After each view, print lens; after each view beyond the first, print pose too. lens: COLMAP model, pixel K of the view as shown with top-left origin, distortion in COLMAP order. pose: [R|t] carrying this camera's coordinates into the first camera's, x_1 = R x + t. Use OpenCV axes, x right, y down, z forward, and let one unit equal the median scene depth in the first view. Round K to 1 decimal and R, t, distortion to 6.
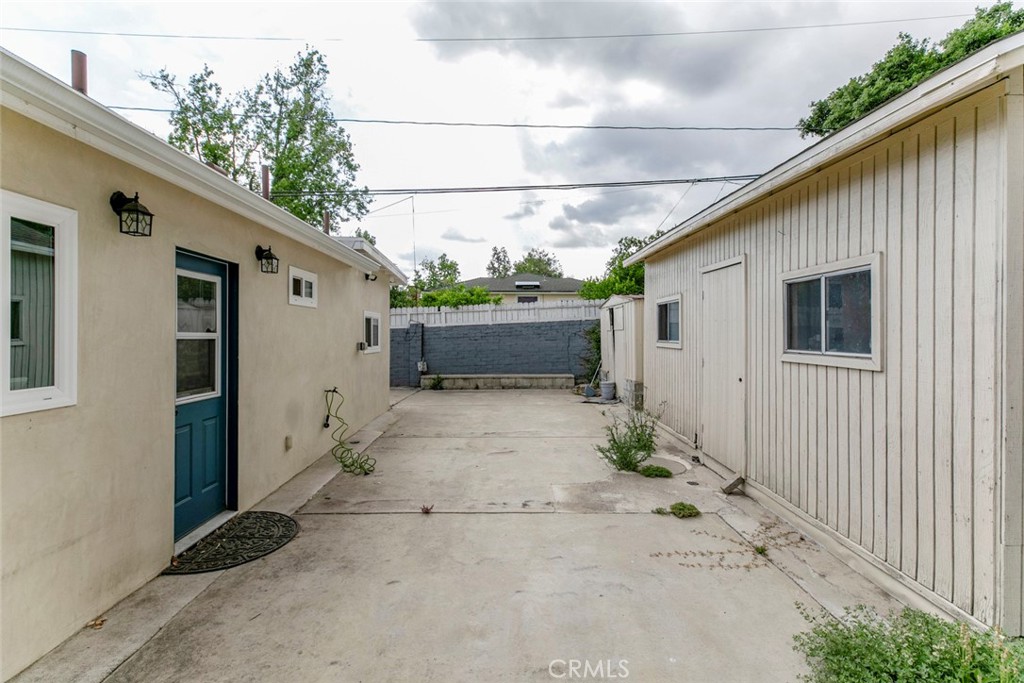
lens RADIAL K [[457.7, 0, 518.3], [0, 457.7, 335.2], [0, 0, 1]] dist [0.004322, 0.000208]
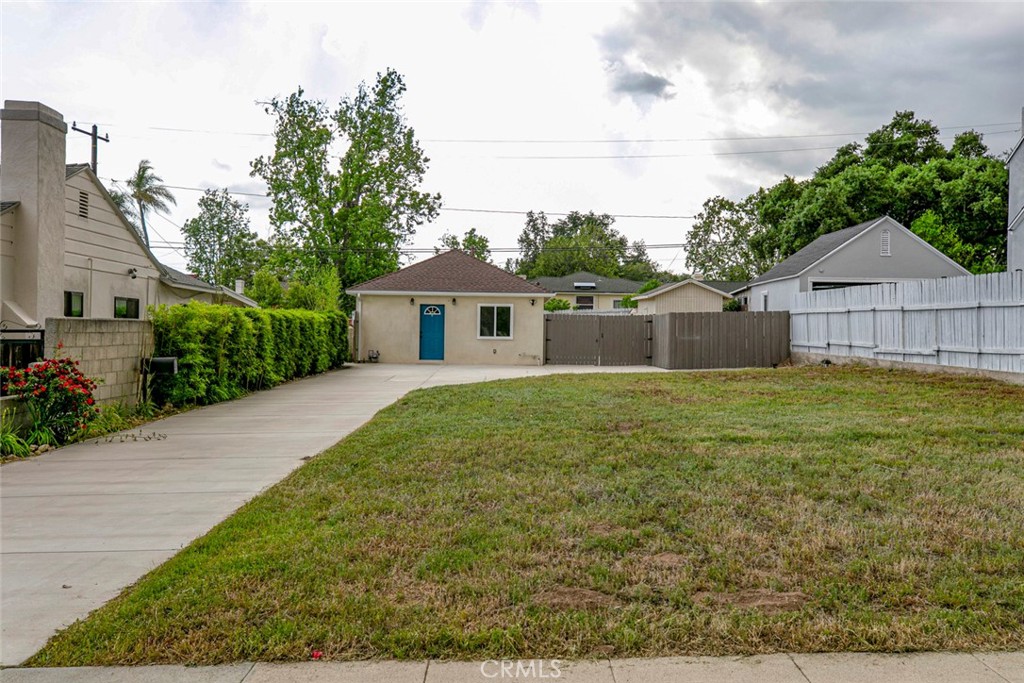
lens RADIAL K [[941.3, 0, 513.0], [0, 941.3, 336.5], [0, 0, 1]] dist [-0.002010, -0.001229]
pose [[0.999445, 0.016110, -0.029157, -0.479705], [-0.016157, 0.999869, -0.001365, 0.125570], [0.029131, 0.001835, 0.999574, -7.443540]]
